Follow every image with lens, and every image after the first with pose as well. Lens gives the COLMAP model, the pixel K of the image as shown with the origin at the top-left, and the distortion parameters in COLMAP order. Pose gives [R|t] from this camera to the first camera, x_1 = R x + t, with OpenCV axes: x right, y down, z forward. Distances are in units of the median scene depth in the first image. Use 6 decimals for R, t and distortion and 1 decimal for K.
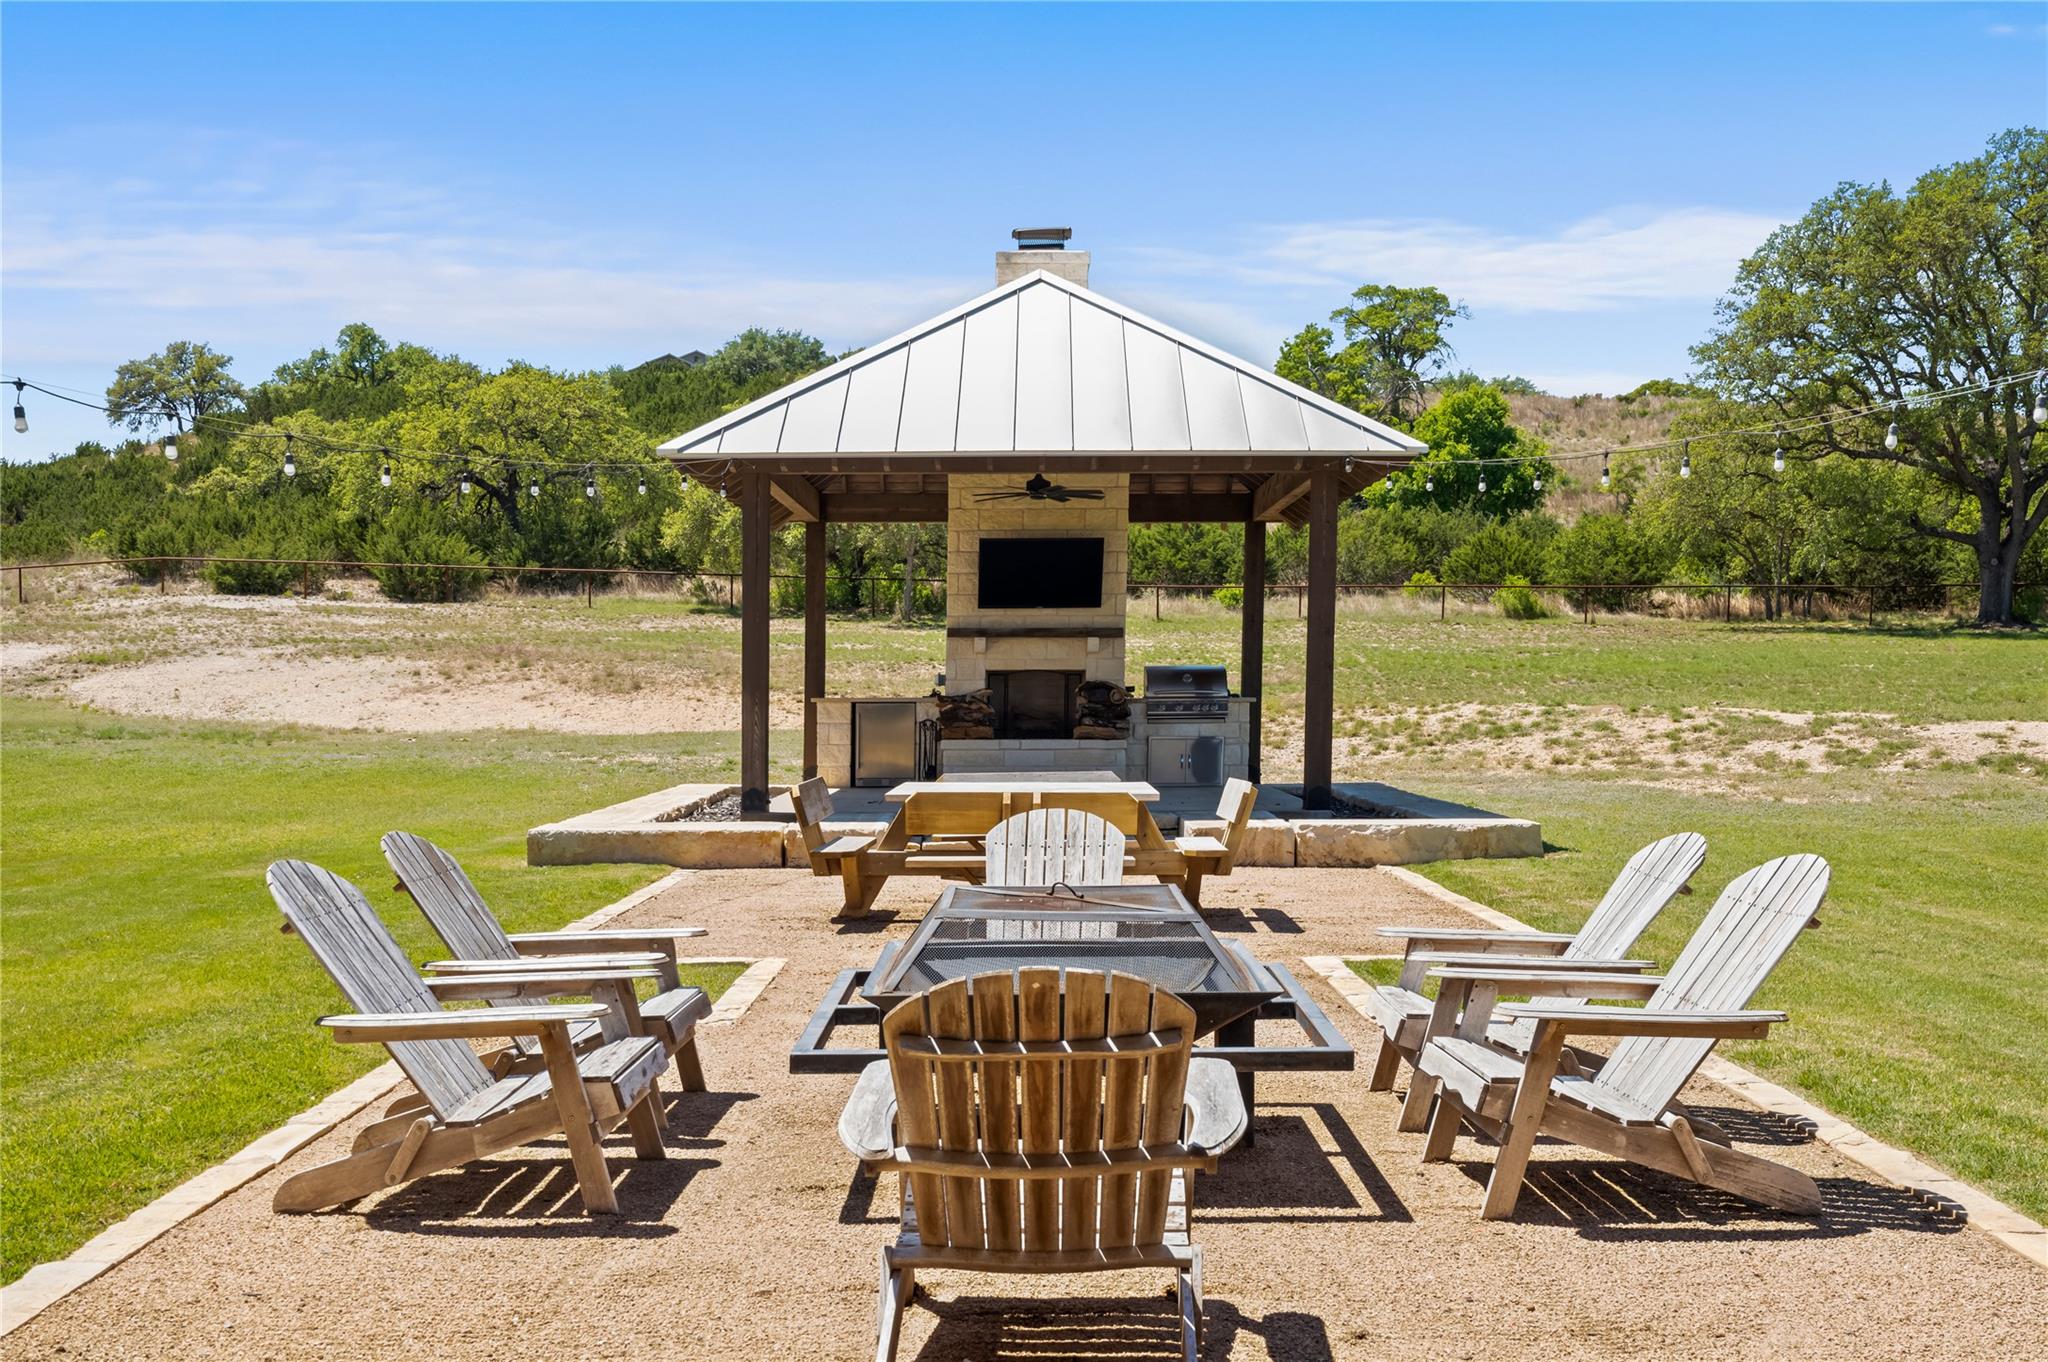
lens RADIAL K [[1949.5, 0, 1043.7], [0, 1949.5, 823.9], [0, 0, 1]] dist [-0.000736, 0.000000]
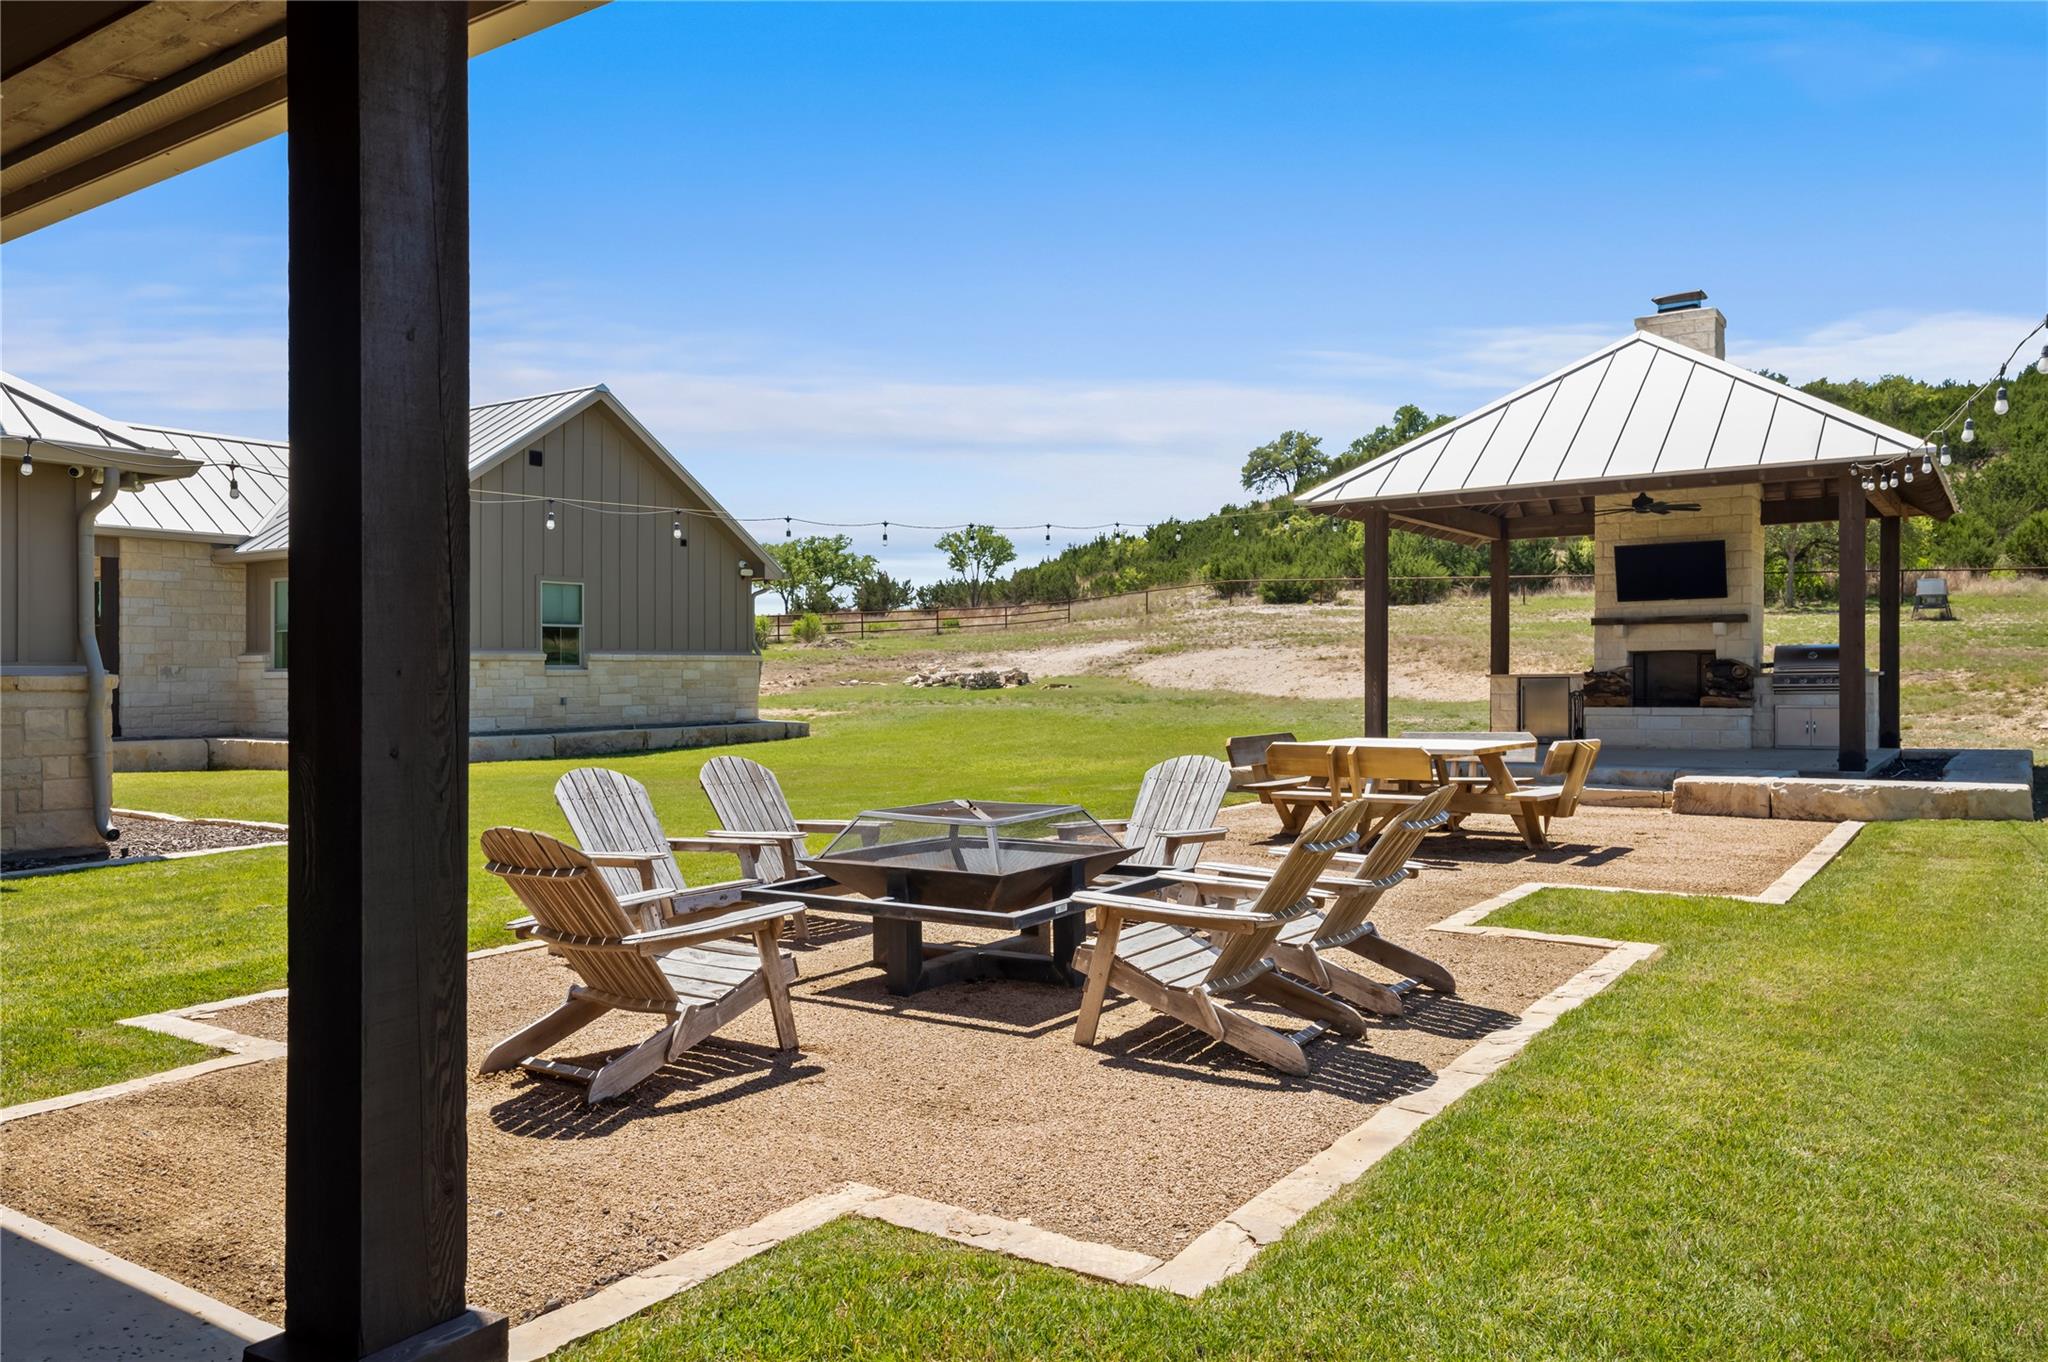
lens RADIAL K [[1473.3, 0, 1032.6], [0, 1473.3, 655.8], [0, 0, 1]] dist [0.003025, -0.000057]
pose [[0.821207, -0.013217, -0.570478, 0.194356], [-0.030569, 0.997277, -0.067110, -0.001570], [0.569812, 0.072551, 0.818567, 0.018945]]
